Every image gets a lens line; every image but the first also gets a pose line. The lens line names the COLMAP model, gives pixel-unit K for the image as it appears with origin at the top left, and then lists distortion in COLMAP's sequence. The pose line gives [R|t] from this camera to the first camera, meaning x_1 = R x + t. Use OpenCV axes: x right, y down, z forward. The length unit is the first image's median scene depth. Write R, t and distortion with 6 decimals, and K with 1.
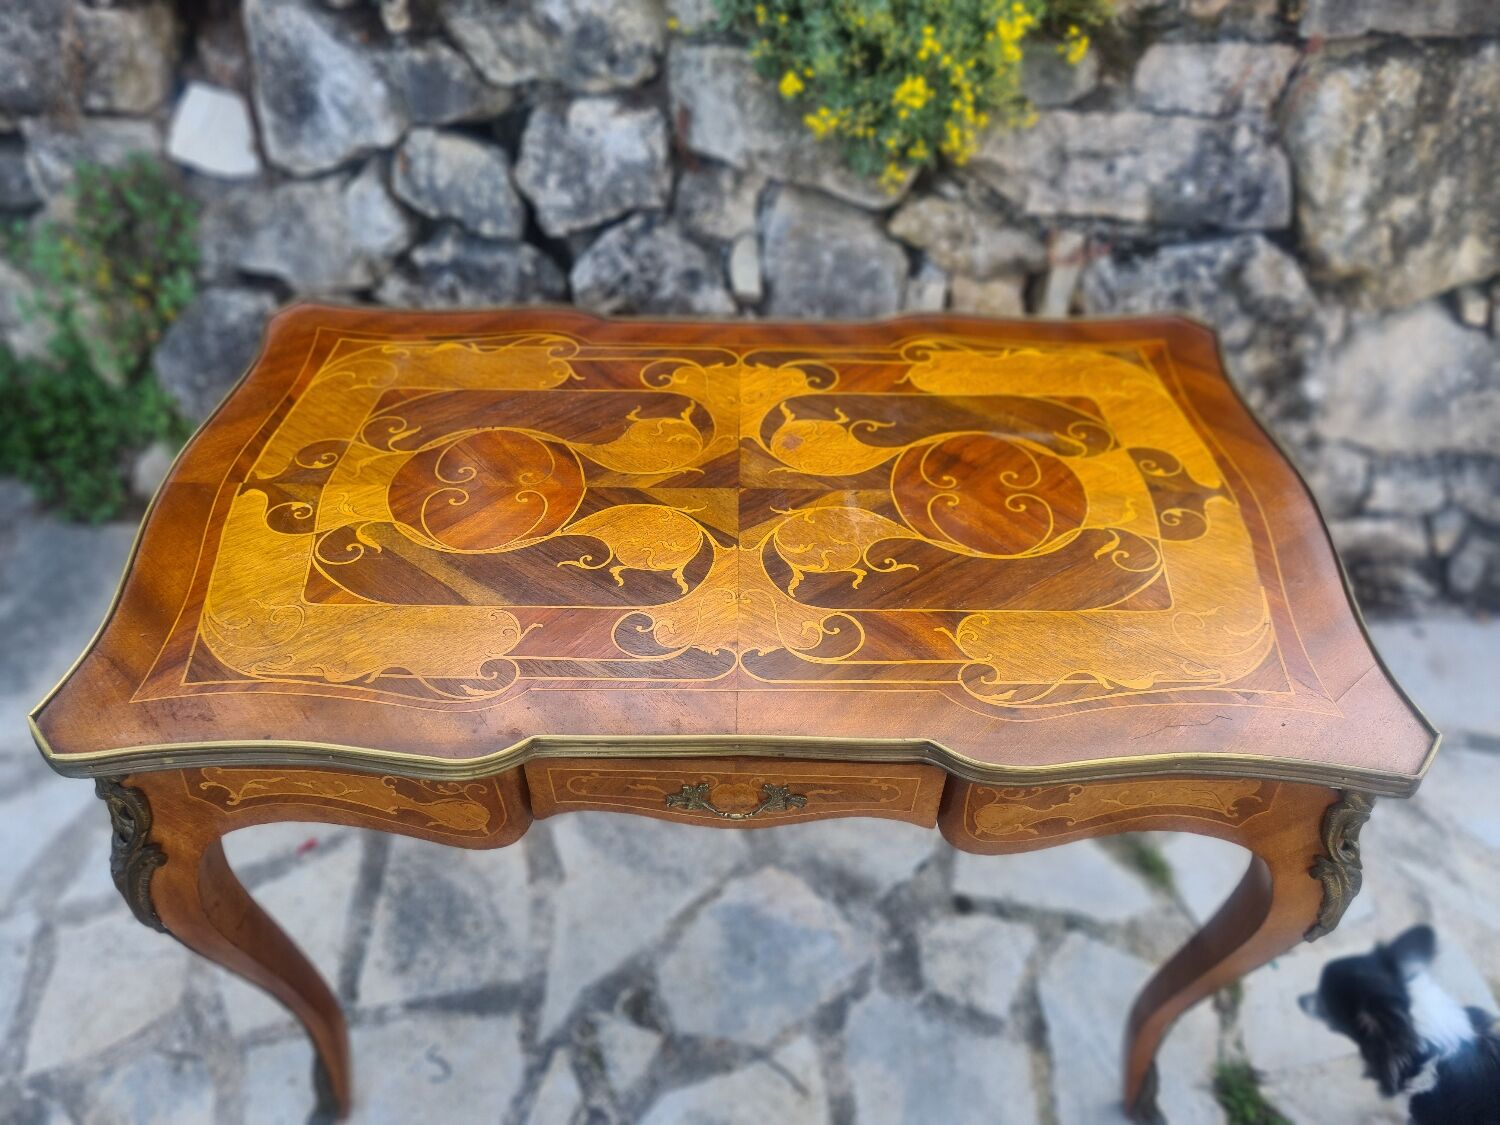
lens RADIAL K [[1128.1, 0, 744.0], [0, 1128.1, 570.9], [0, 0, 1]] dist [0.063667, -0.061101]
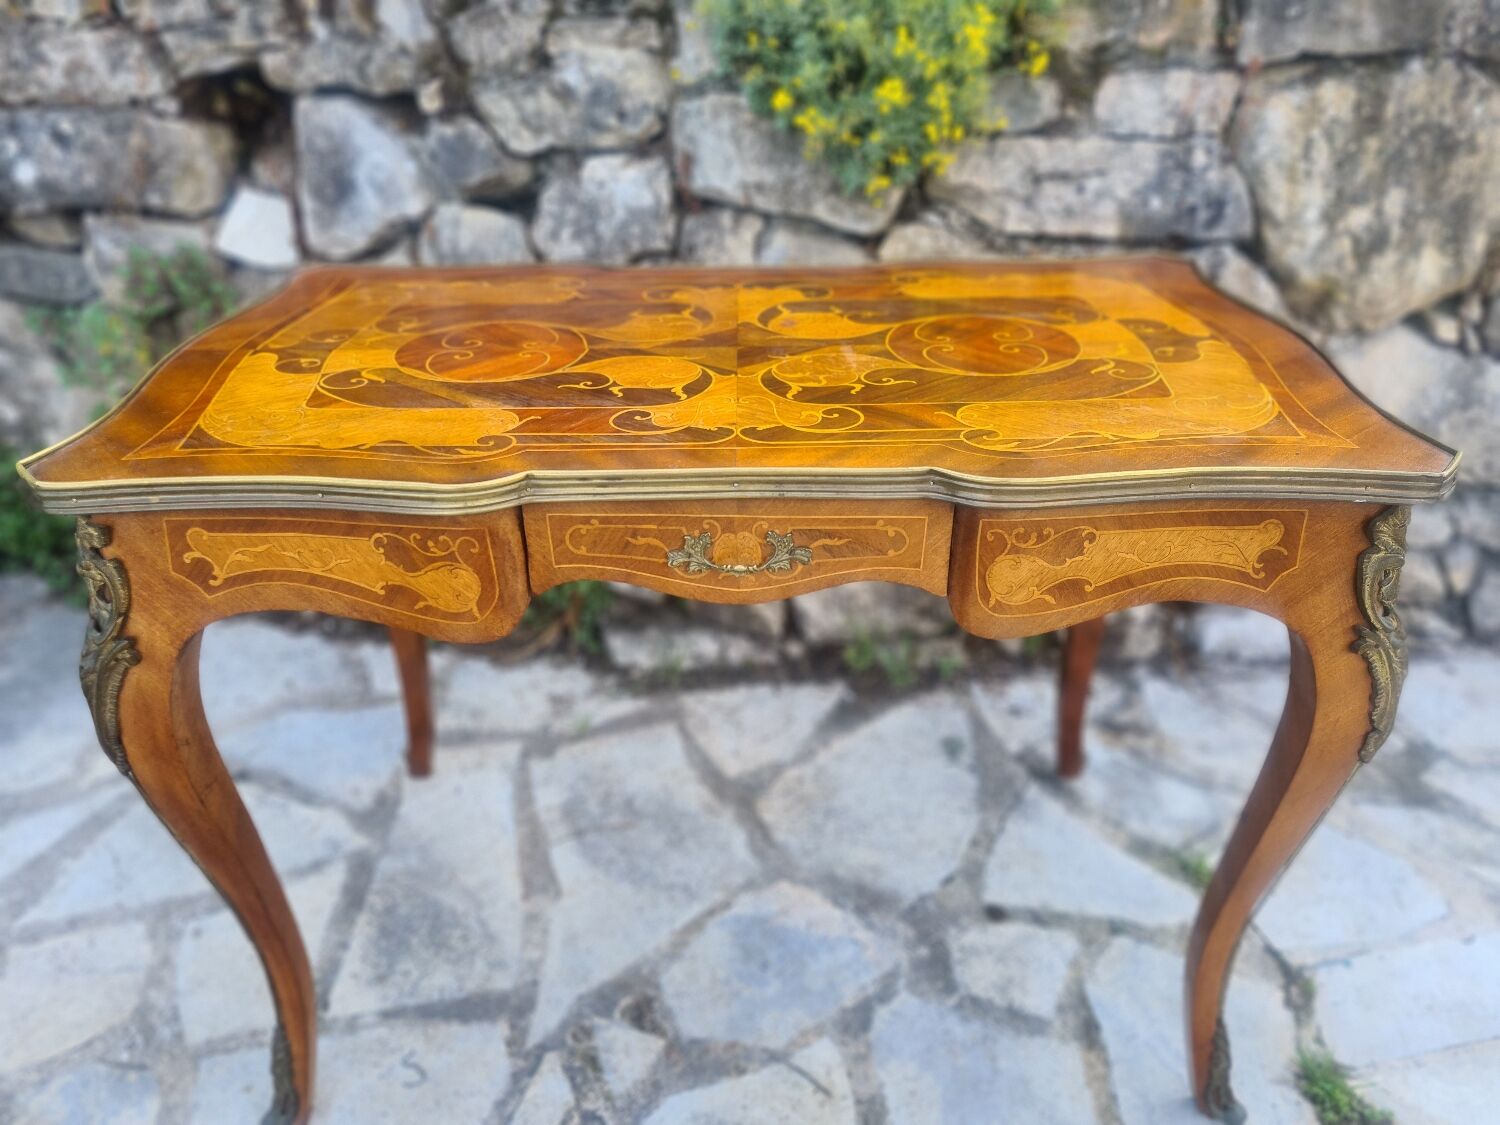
lens RADIAL K [[1128.1, 0, 741.1], [0, 1128.1, 571.5], [0, 0, 1]] dist [0.063667, -0.061101]
pose [[0.999722, -0.020643, -0.011363, 0.004539], [0.017036, 0.966353, -0.256654, 0.277645], [0.016278, 0.256389, 0.966436, 0.045231]]
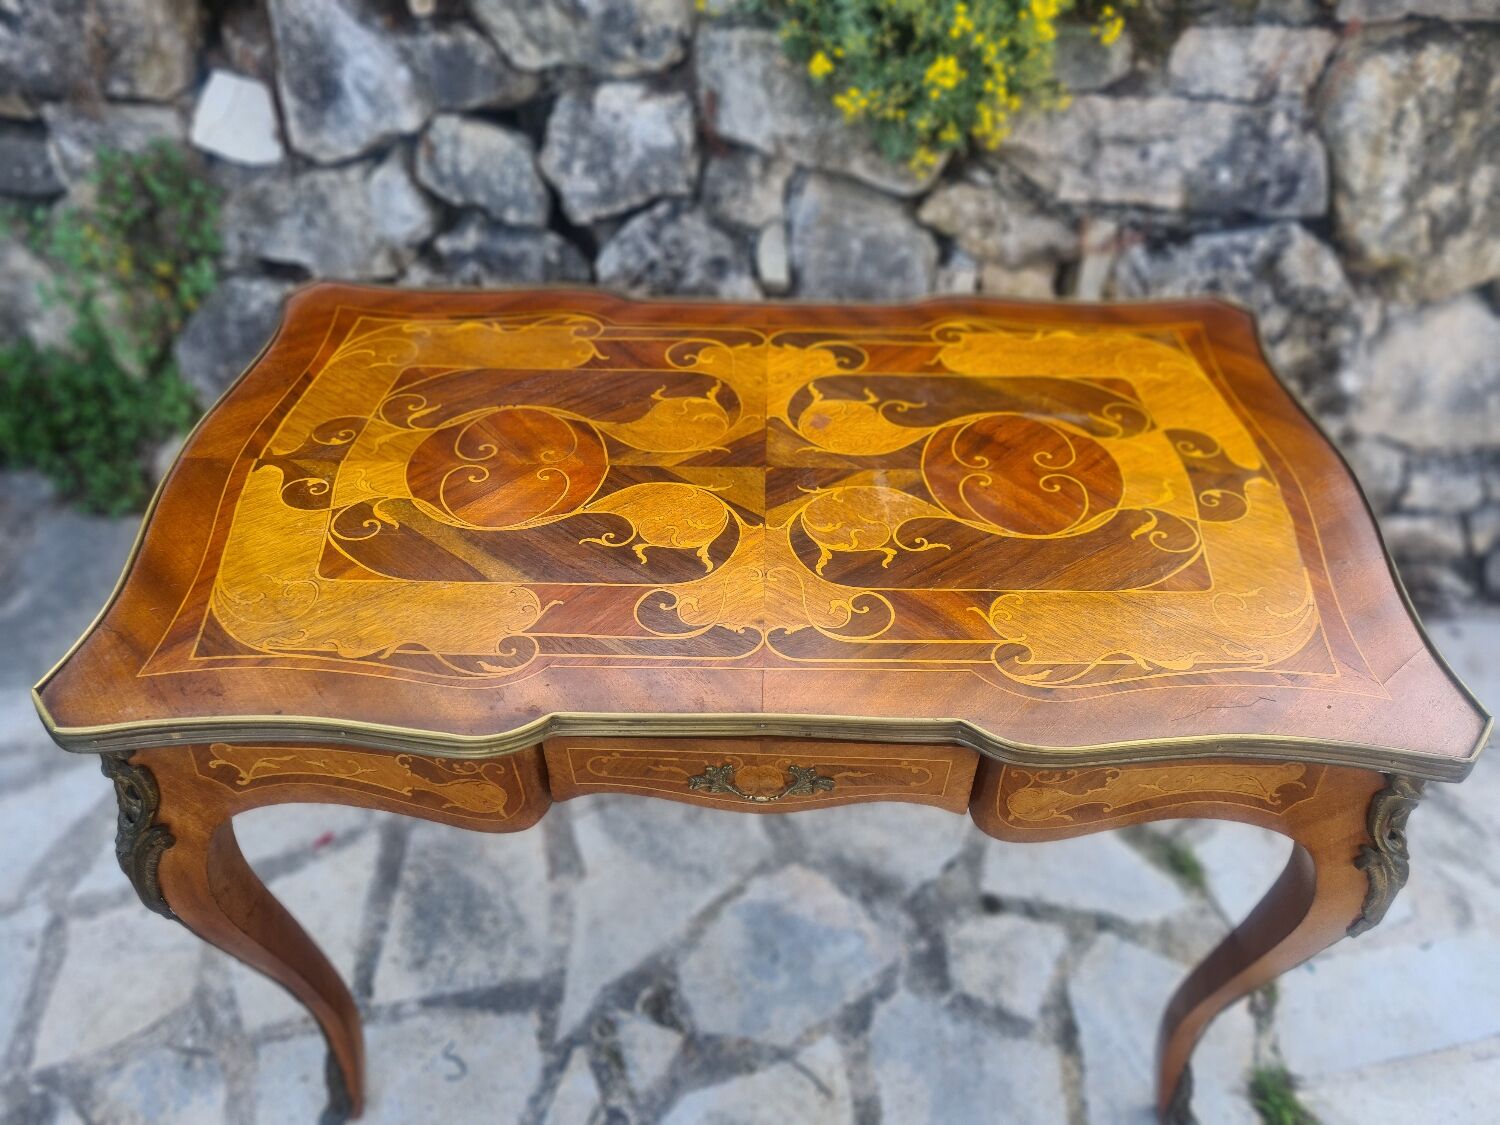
lens RADIAL K [[1128.1, 0, 763.5], [0, 1128.1, 570.7], [0, 0, 1]] dist [0.063667, -0.061101]
pose [[0.999975, 0.005715, -0.004080, -0.001382], [-0.005758, 0.999928, -0.010565, 0.019131], [0.004019, 0.010588, 0.999936, 0.018115]]
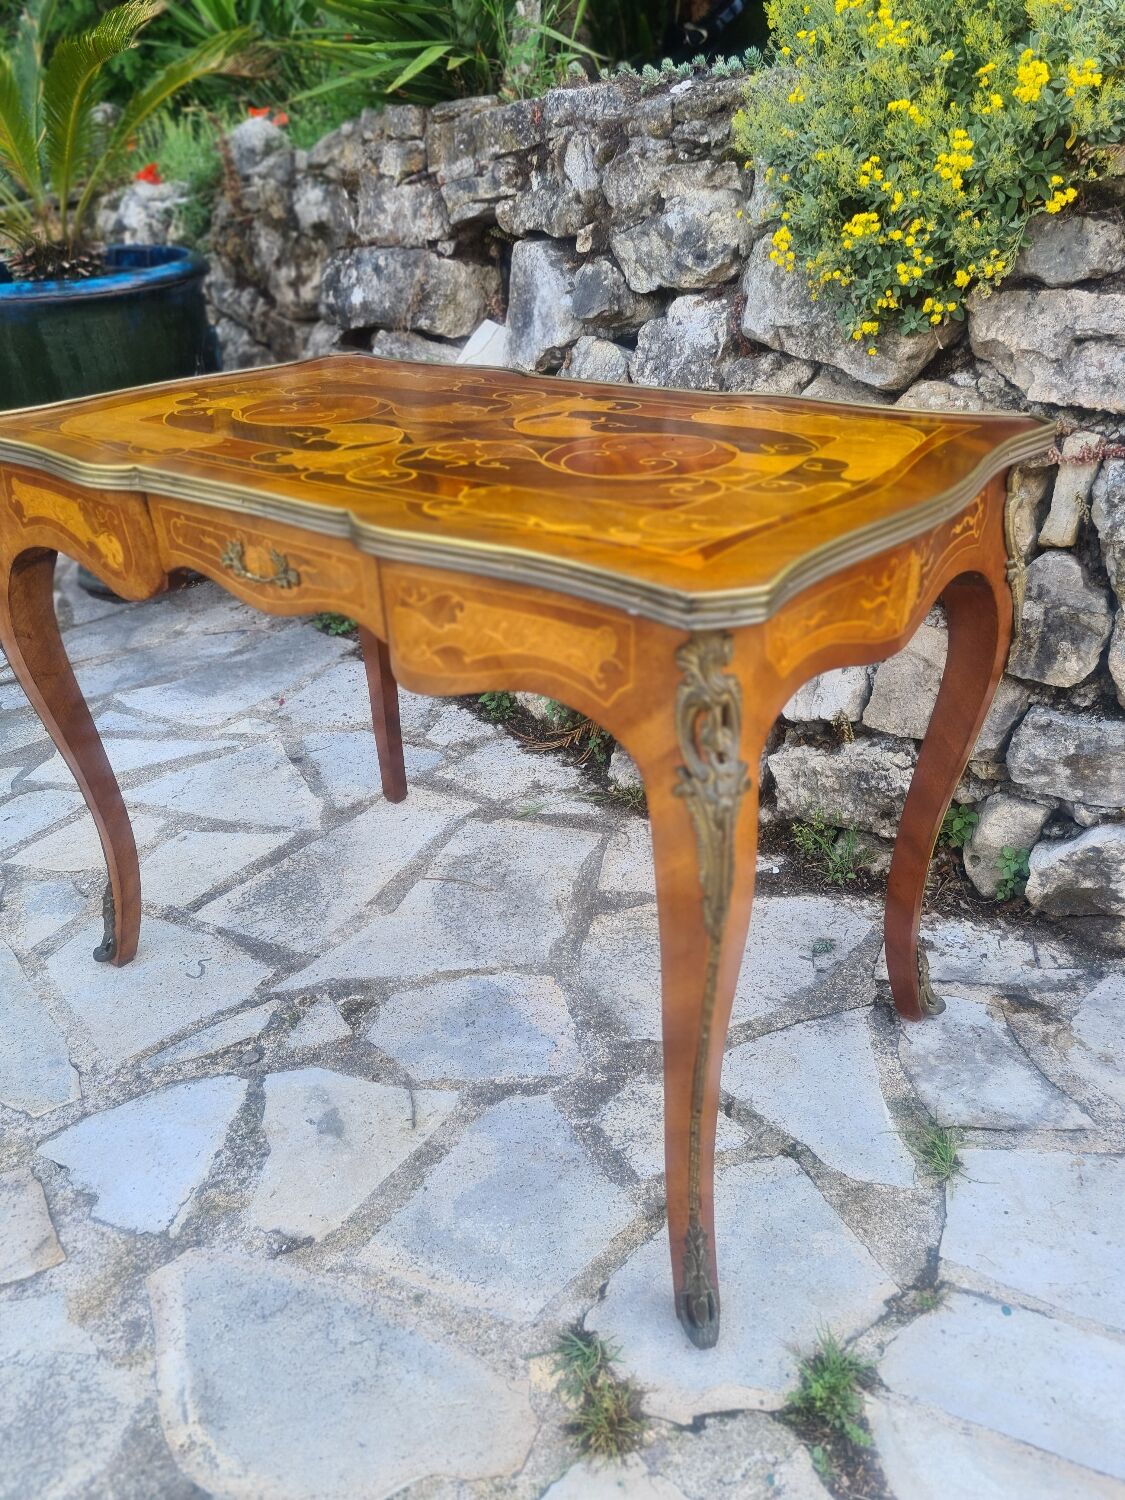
lens RADIAL K [[1128.1, 0, 550.5], [0, 1128.1, 763.1], [0, 0, 1]] dist [0.063667, -0.061101]
pose [[0.784578, 0.255799, -0.564805, 0.572467], [-0.399894, 0.904912, -0.145666, 0.259339], [0.473838, 0.340149, 0.812266, 0.164386]]
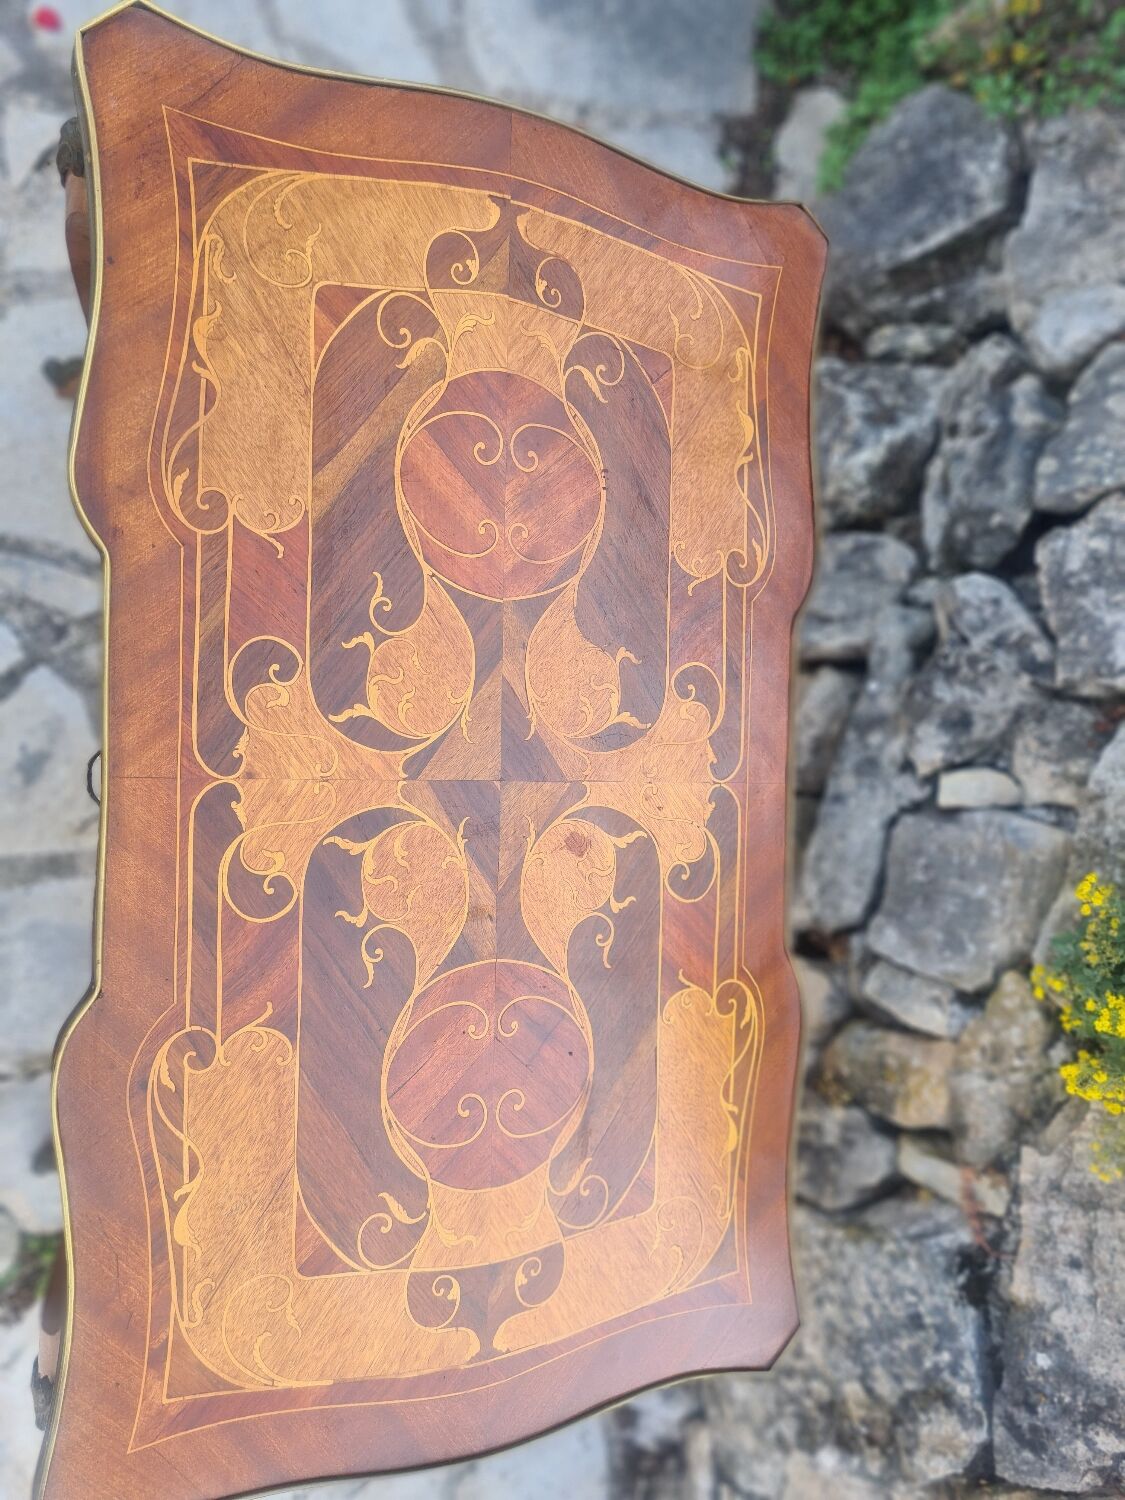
lens RADIAL K [[1128.1, 0, 557.8], [0, 1128.1, 758.0], [0, 0, 1]] dist [0.063667, -0.061101]
pose [[-0.014148, 0.999885, -0.005504, -0.012813], [-0.942567, -0.011499, 0.333818, -0.286343], [0.333716, 0.009911, 0.942621, 0.151722]]
